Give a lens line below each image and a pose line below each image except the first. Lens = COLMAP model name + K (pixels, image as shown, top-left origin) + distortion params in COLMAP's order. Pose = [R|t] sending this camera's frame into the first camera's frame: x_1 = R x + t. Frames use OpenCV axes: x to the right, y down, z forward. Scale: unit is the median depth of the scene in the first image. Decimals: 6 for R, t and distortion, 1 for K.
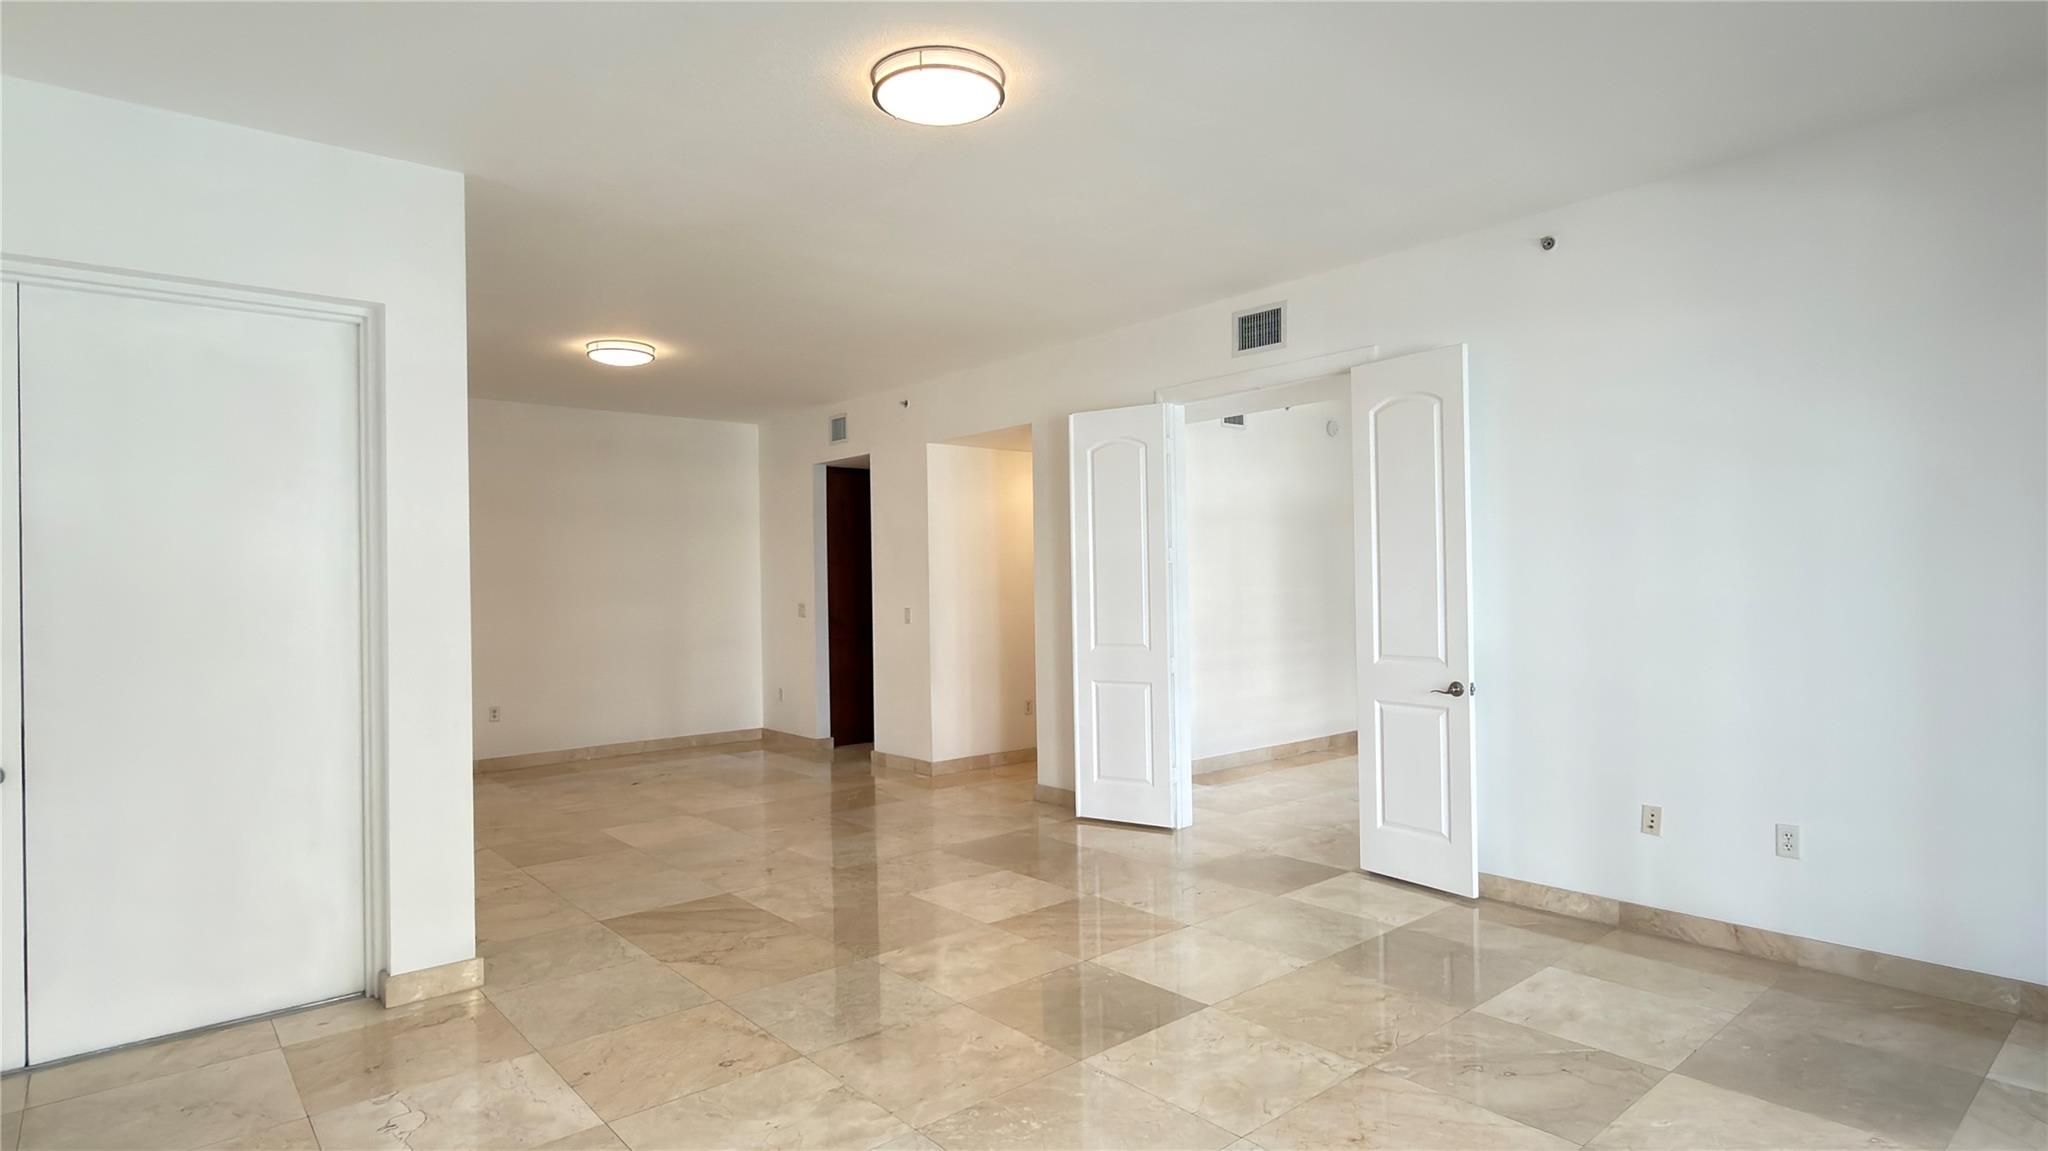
lens RADIAL K [[1062.4, 0, 1028.2], [0, 1062.4, 577.6], [0, 0, 1]] dist [0.004377, -0.000440]
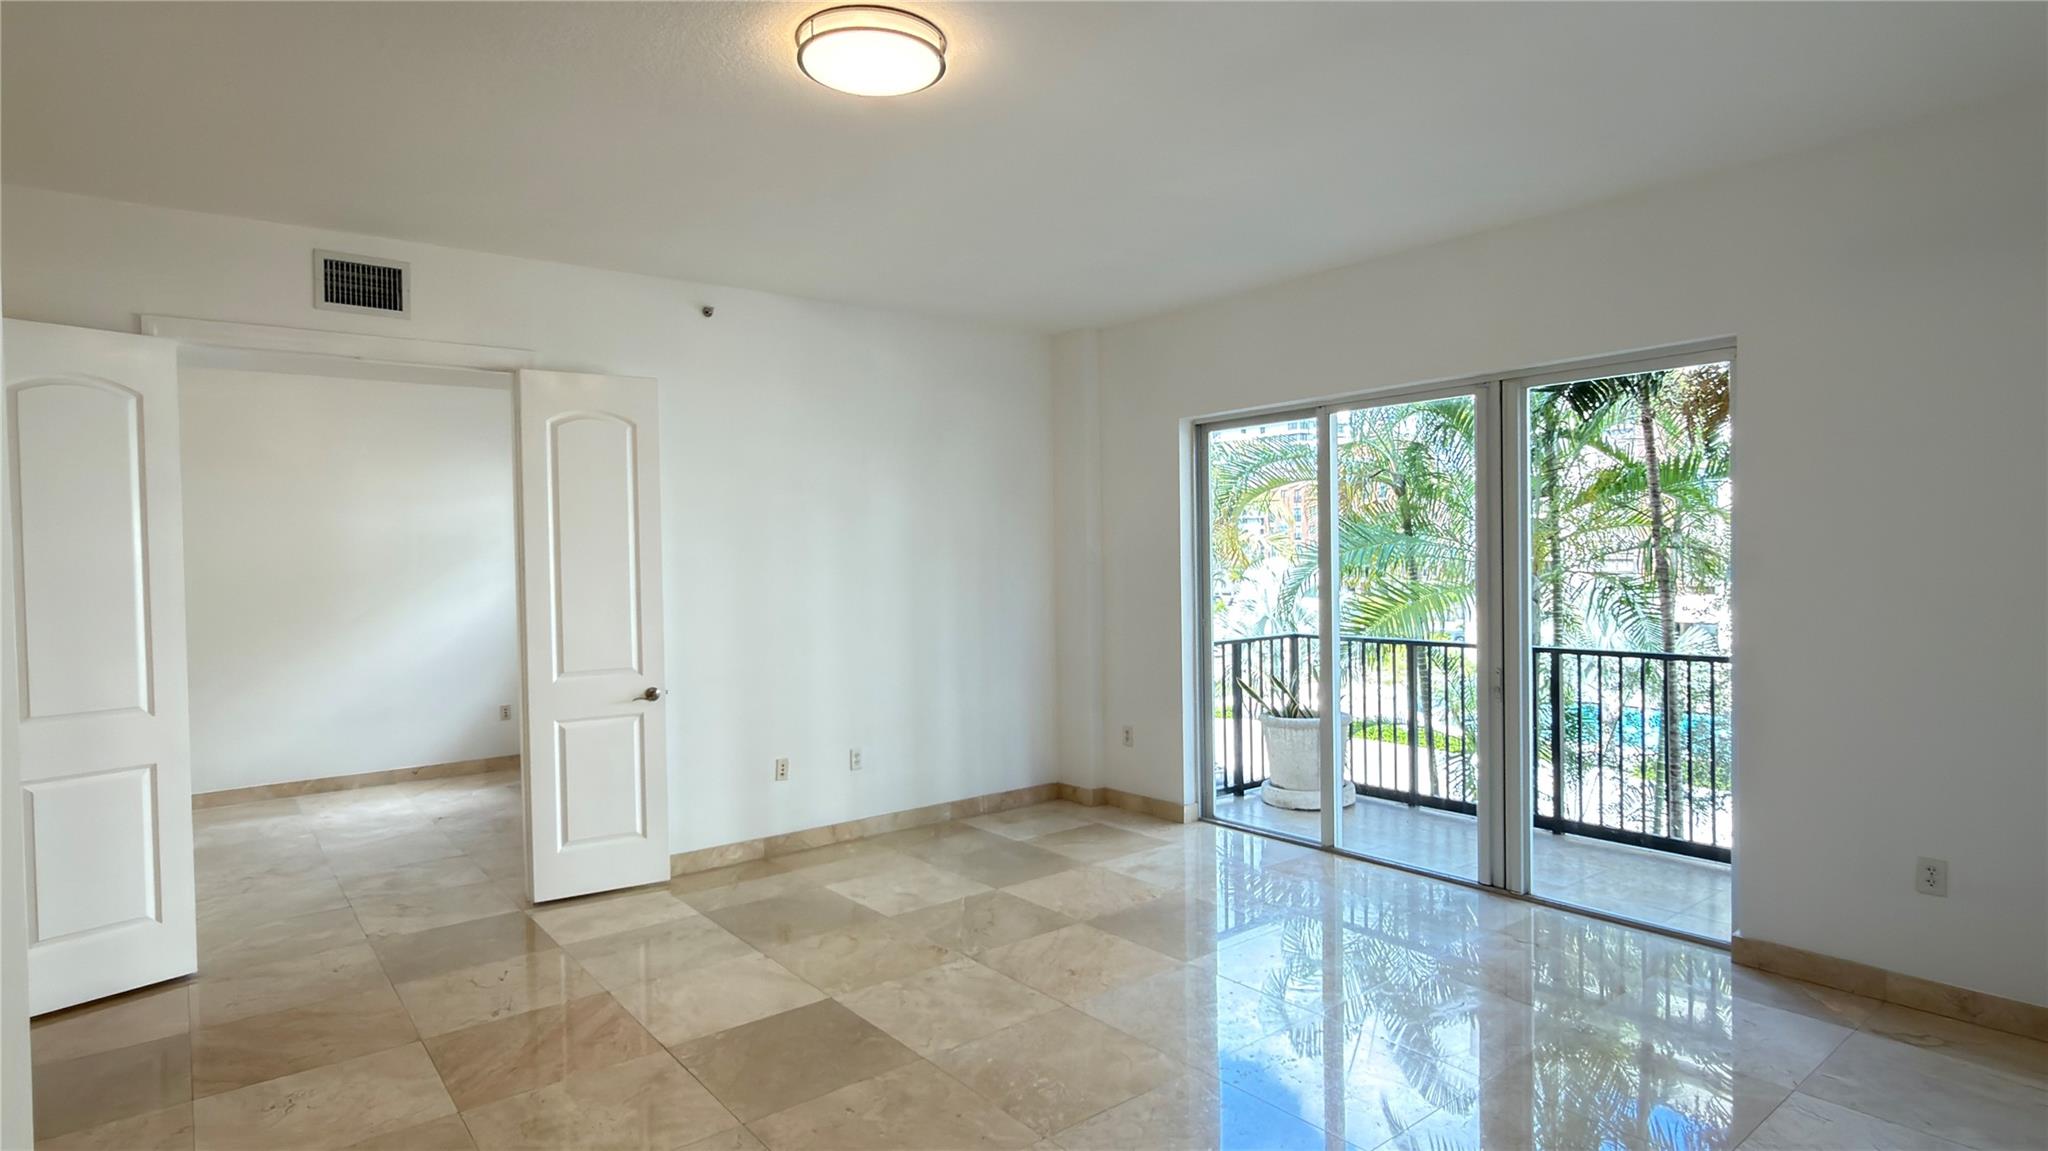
lens RADIAL K [[1062.4, 0, 1022.7], [0, 1062.4, 573.2], [0, 0, 1]] dist [0.004377, -0.000440]
pose [[0.041666, -0.000123, 0.999132, -0.787032], [0.011795, 0.999930, -0.000369, -0.016607], [-0.999062, 0.011800, 0.041664, 0.676462]]
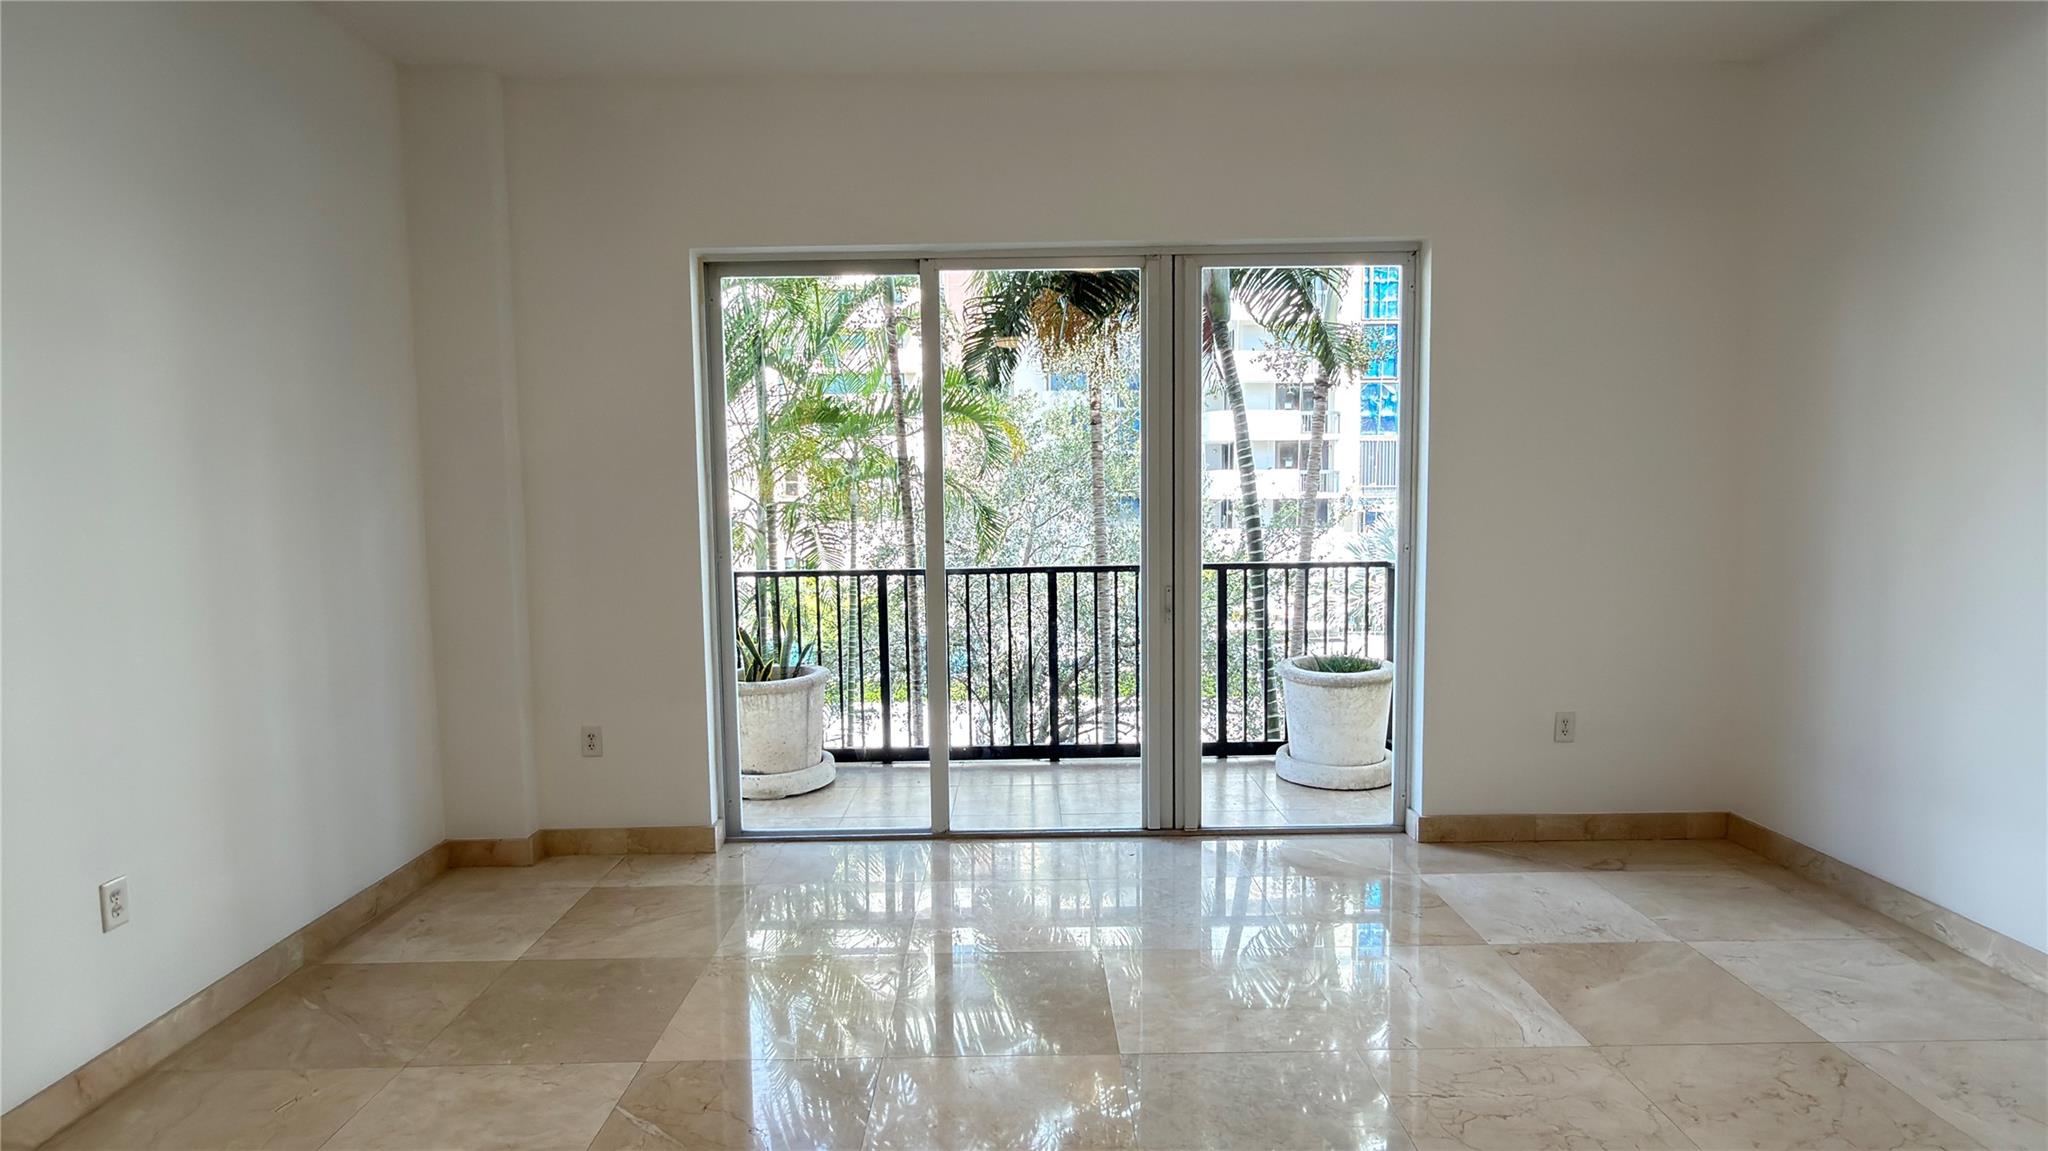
lens RADIAL K [[1062.4, 0, 1039.0], [0, 1062.4, 600.2], [0, 0, 1]] dist [0.004377, -0.000440]
pose [[-0.767751, -0.046326, 0.639072, -0.149324], [0.018121, 0.995414, 0.093926, 0.004629], [-0.640492, 0.083692, -0.763391, 1.094669]]
